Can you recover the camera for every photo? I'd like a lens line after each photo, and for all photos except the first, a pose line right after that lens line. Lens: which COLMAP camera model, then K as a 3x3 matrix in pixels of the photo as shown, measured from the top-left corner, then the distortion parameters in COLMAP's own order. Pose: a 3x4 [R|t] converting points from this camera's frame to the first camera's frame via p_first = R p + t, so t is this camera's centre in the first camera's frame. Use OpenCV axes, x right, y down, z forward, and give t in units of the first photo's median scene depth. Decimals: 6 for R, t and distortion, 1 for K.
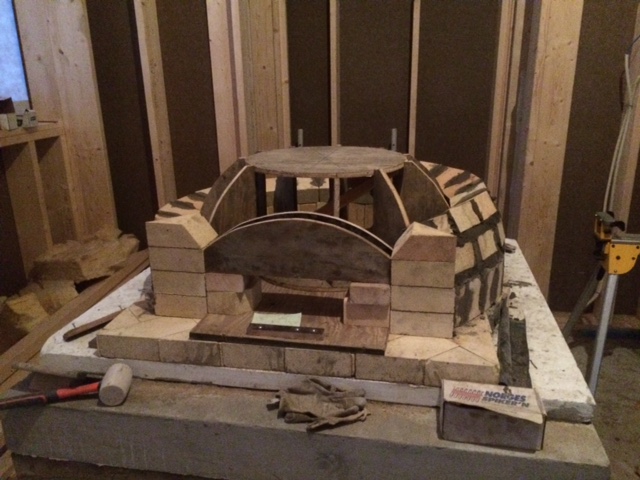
lens RADIAL K [[554.0, 0, 320.0], [0, 554.0, 240.0], [0, 0, 1]] dist [0.059467, -0.001444]
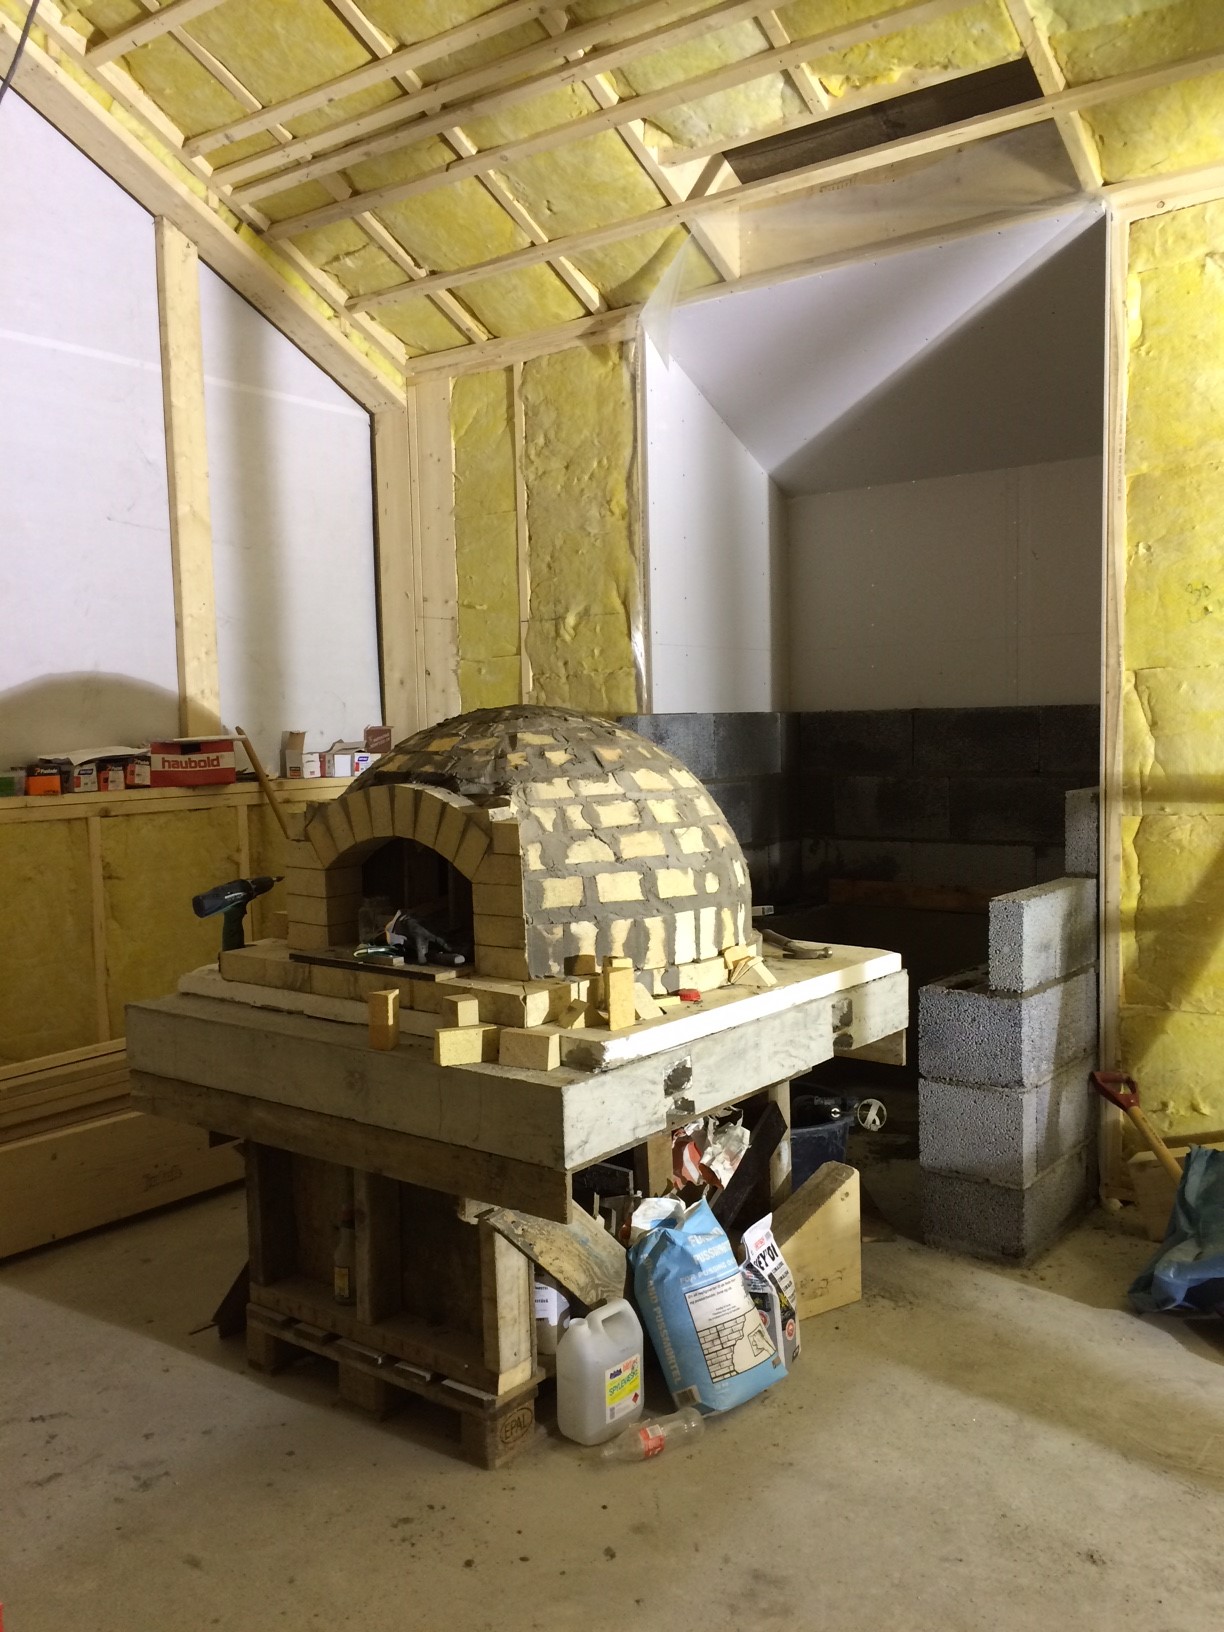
lens RADIAL K [[1412.8, 0, 612.0], [0, 1412.8, 816.0], [0, 0, 1]] dist [0.059467, -0.001444]
pose [[0.889977, 0.027034, -0.455203, 0.578446], [-0.123125, 0.975411, -0.182796, 0.134658], [0.439069, 0.218731, 0.871422, -0.387921]]
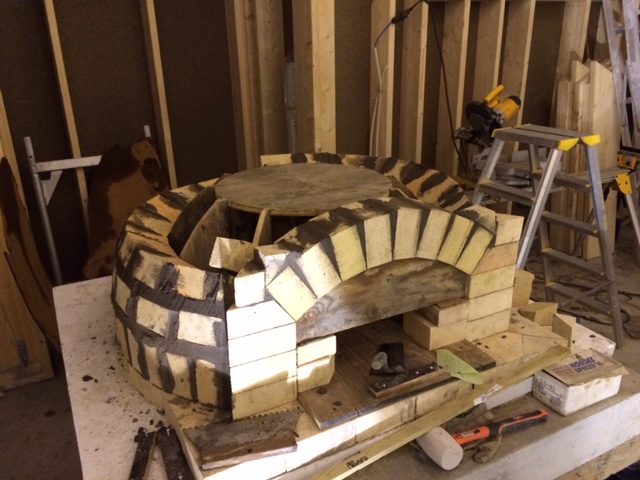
lens RADIAL K [[554.0, 0, 320.0], [0, 554.0, 240.0], [0, 0, 1]] dist [0.059467, -0.001444]
pose [[0.776173, -0.226243, 0.588531, -0.309253], [0.197053, 0.973692, 0.114427, -0.092076], [-0.598937, 0.027157, 0.800336, 0.148876]]
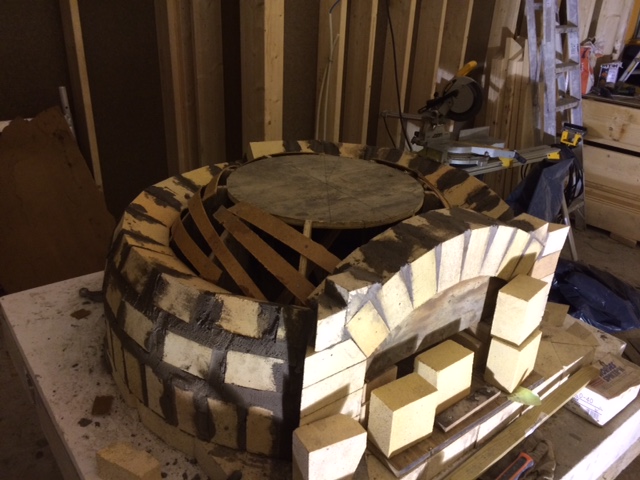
lens RADIAL K [[554.0, 0, 320.0], [0, 554.0, 240.0], [0, 0, 1]] dist [0.059467, -0.001444]
pose [[0.650394, -0.279042, 0.706487, -0.346125], [0.171177, 0.959999, 0.221586, -0.145413], [-0.740058, -0.023183, 0.672143, 0.264419]]
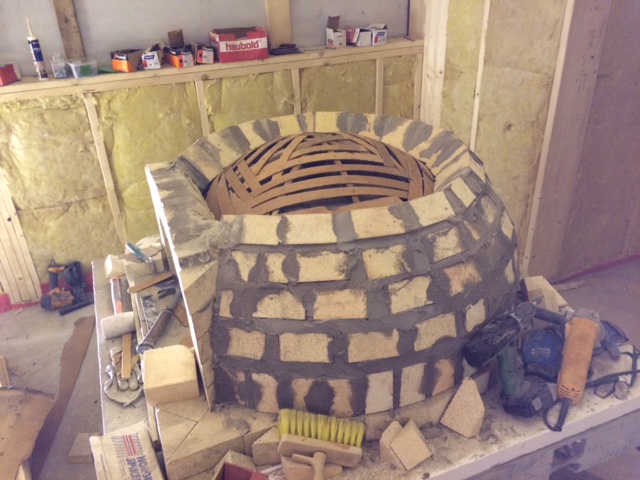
lens RADIAL K [[554.0, 0, 320.0], [0, 554.0, 240.0], [0, 0, 1]] dist [0.059467, -0.001444]
pose [[0.550048, 0.401685, -0.732186, 0.393445], [-0.215729, 0.915315, 0.340087, -0.192887], [0.806789, -0.029110, 0.590122, 0.260881]]
